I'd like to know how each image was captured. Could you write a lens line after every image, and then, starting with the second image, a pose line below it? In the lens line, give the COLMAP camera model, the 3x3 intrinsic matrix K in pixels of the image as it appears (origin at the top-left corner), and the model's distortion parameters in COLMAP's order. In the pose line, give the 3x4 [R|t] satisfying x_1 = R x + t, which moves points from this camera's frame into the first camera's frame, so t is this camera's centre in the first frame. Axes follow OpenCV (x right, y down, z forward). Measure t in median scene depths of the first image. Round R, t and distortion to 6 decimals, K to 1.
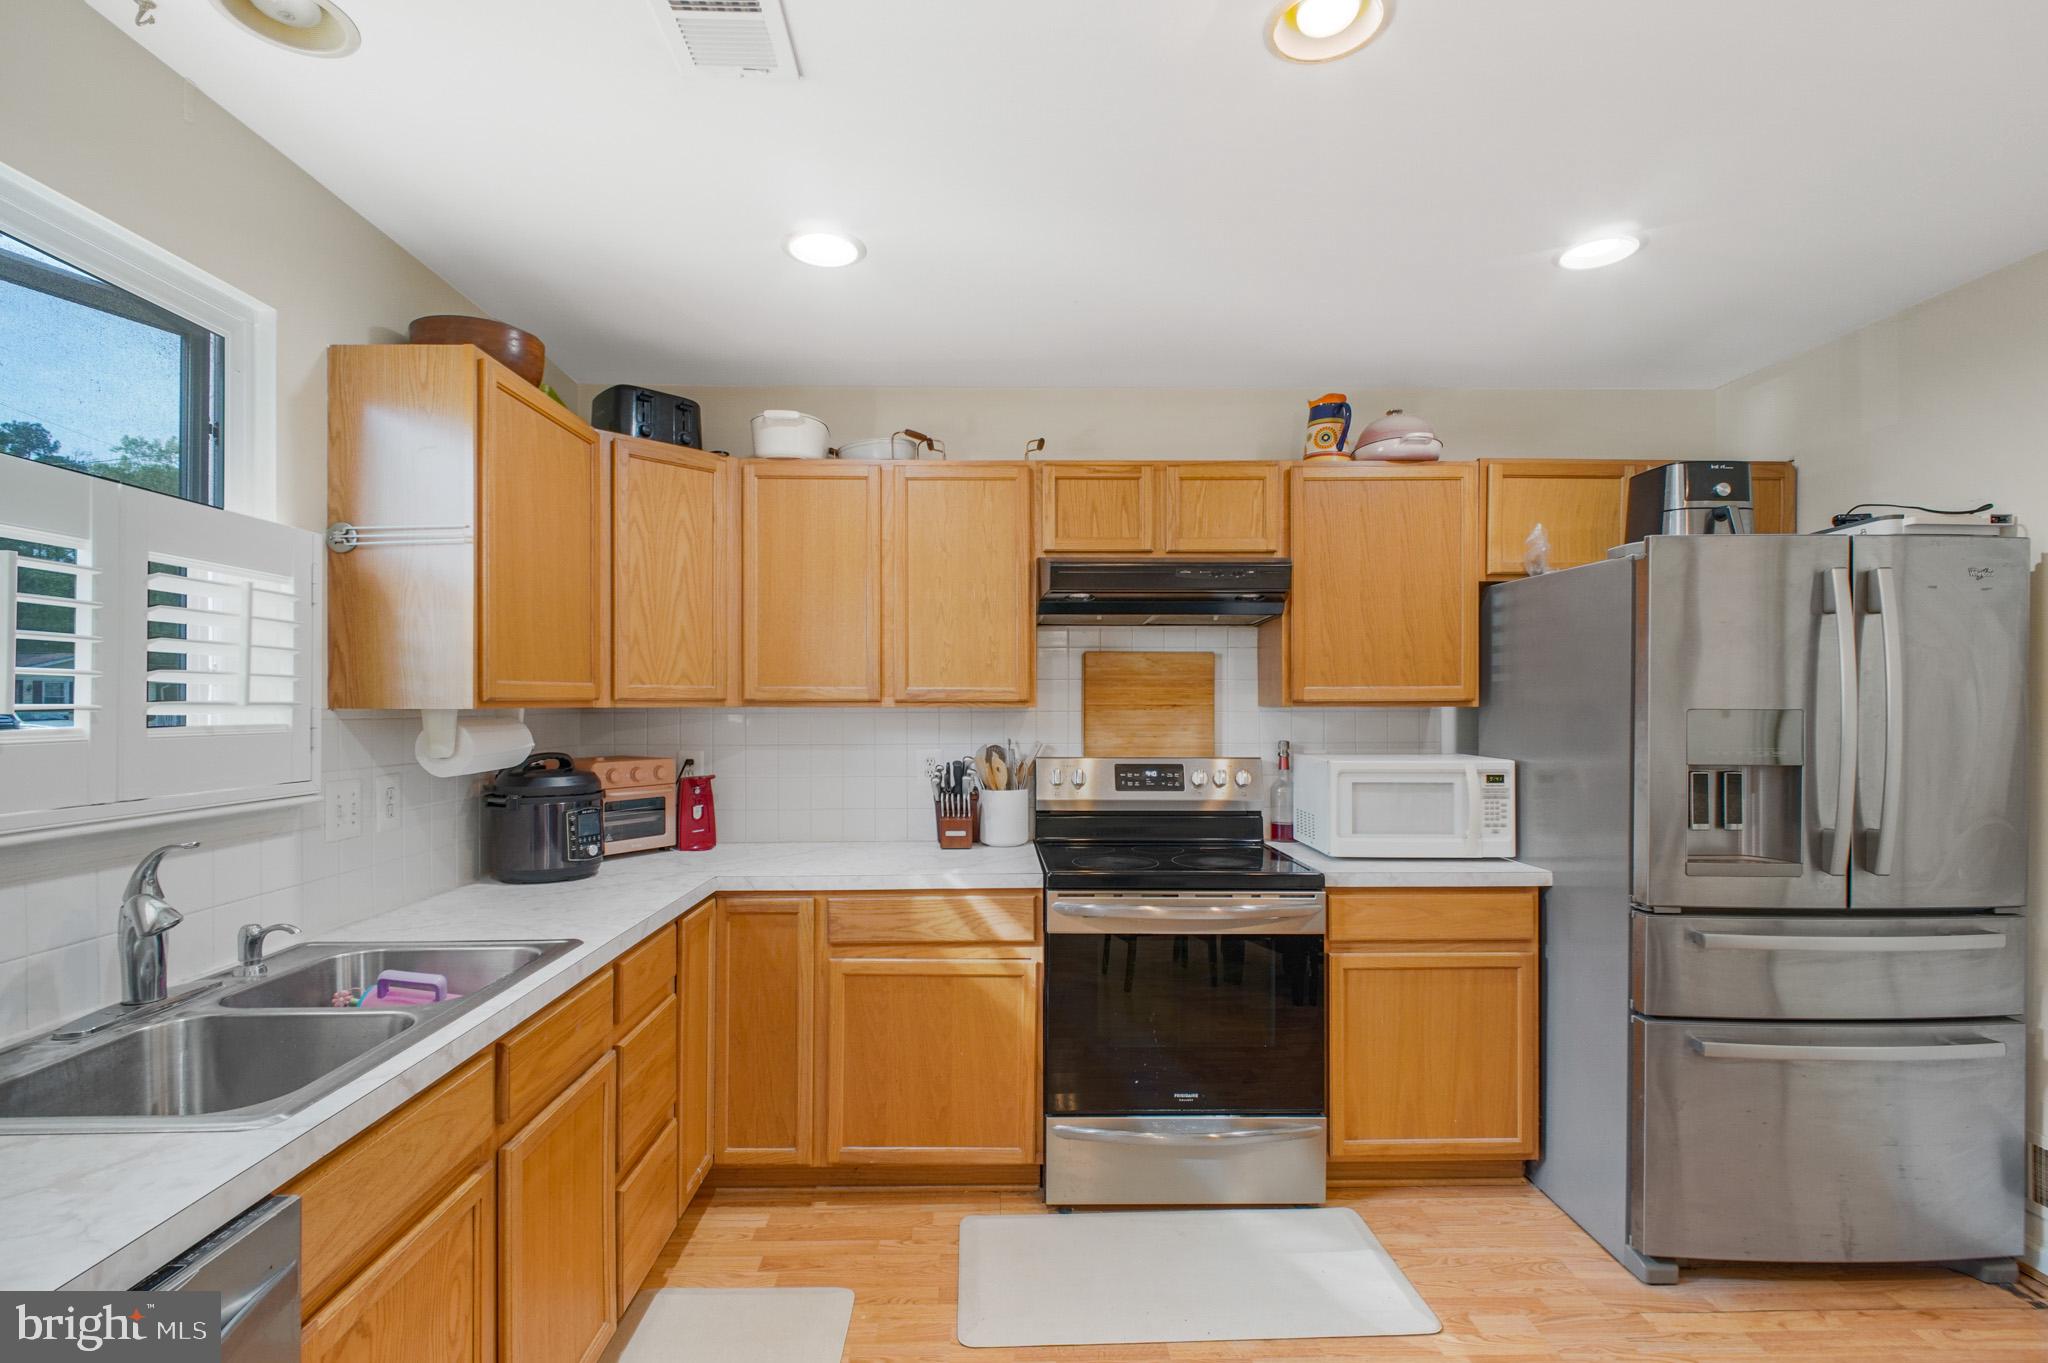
lens RADIAL K [[954.0, 0, 1014.7], [0, 954.0, 707.2], [0, 0, 1]] dist [0.002464, -0.000392]
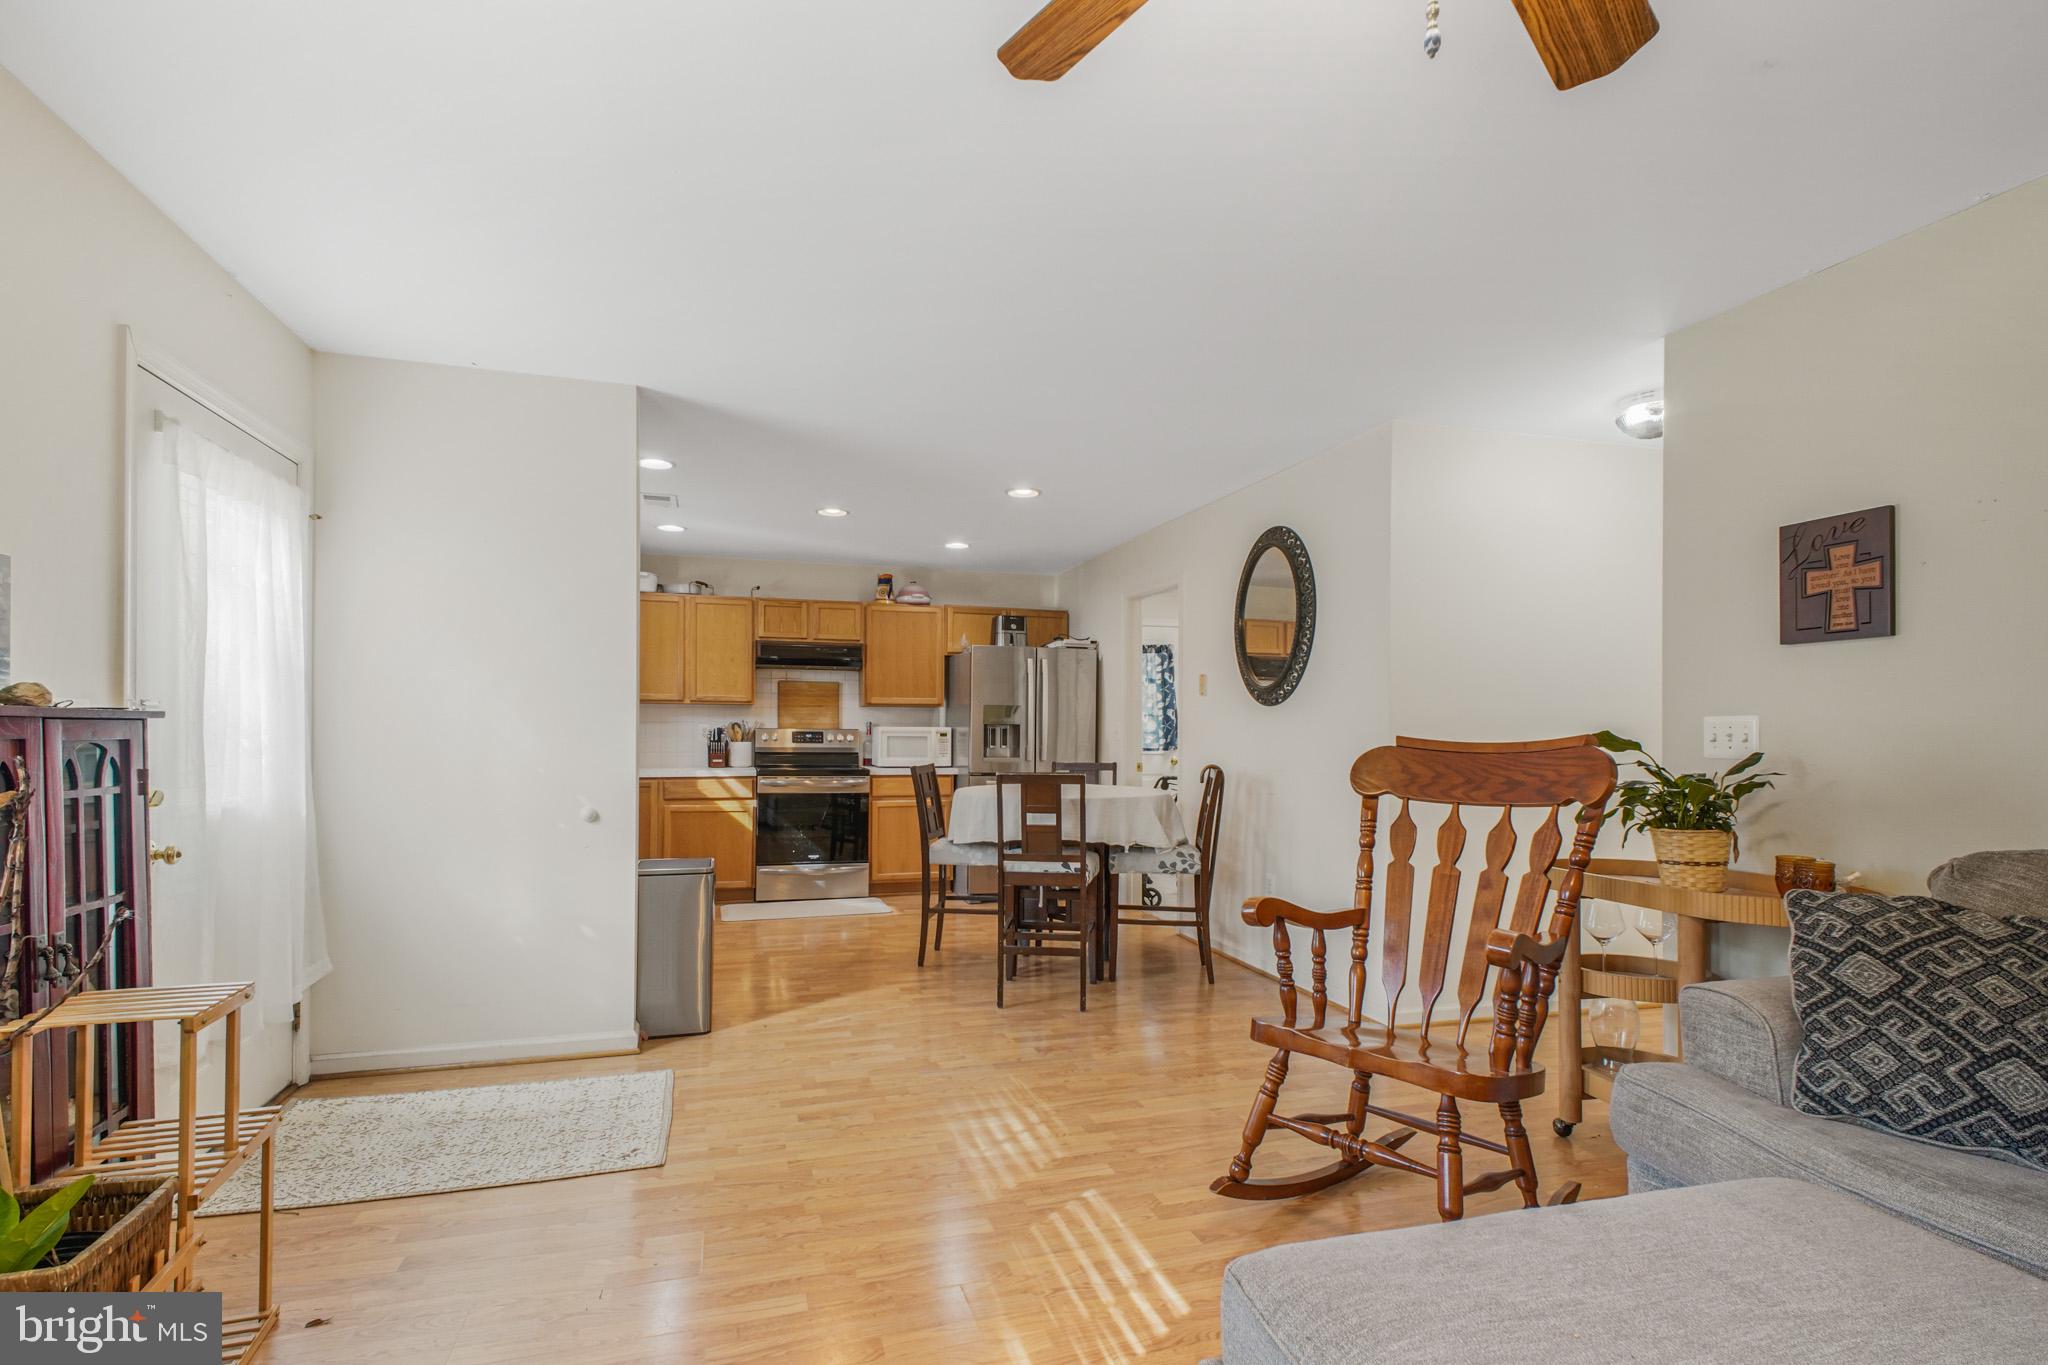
lens RADIAL K [[989.2, 0, 1017.8], [0, 989.2, 735.0], [0, 0, 1]] dist [0.025210, -0.000181]
pose [[0.966700, 0.007222, 0.255809, 0.024710], [-0.007097, 0.999974, -0.001412, 0.073703], [-0.255813, -0.000450, 0.966726, -1.490015]]
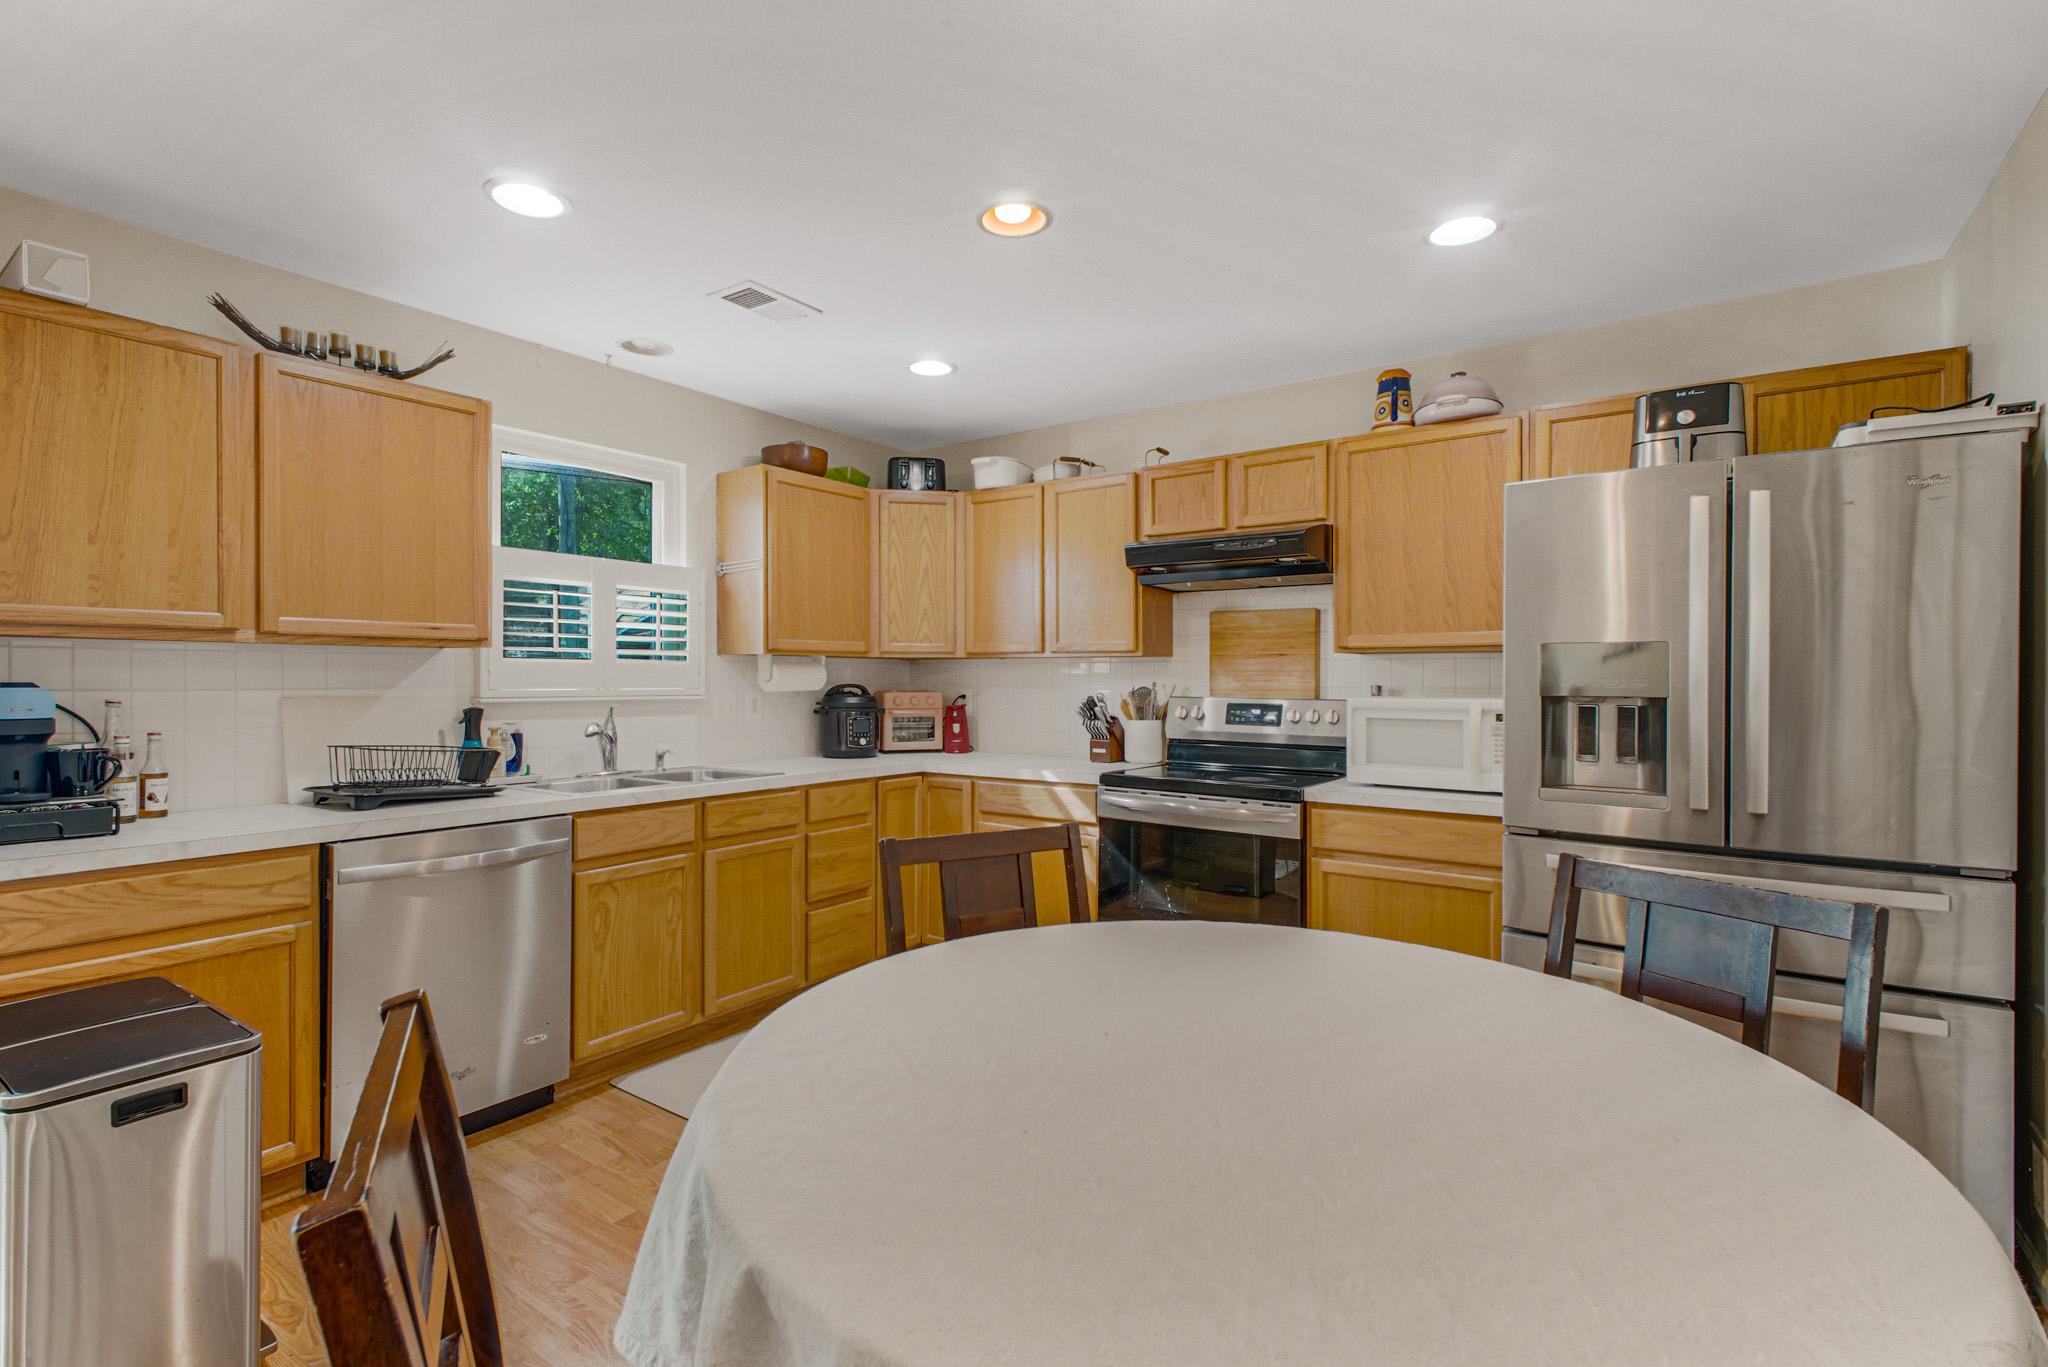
lens RADIAL K [[938.0, 0, 998.3], [0, 938.0, 690.0], [0, 0, 1]] dist [0.001427, -0.000835]
pose [[0.796250, 0.010963, -0.604868, 0.652767], [-0.006687, 0.999934, 0.009321, 0.036946], [0.604930, -0.003377, 0.796271, -0.148802]]
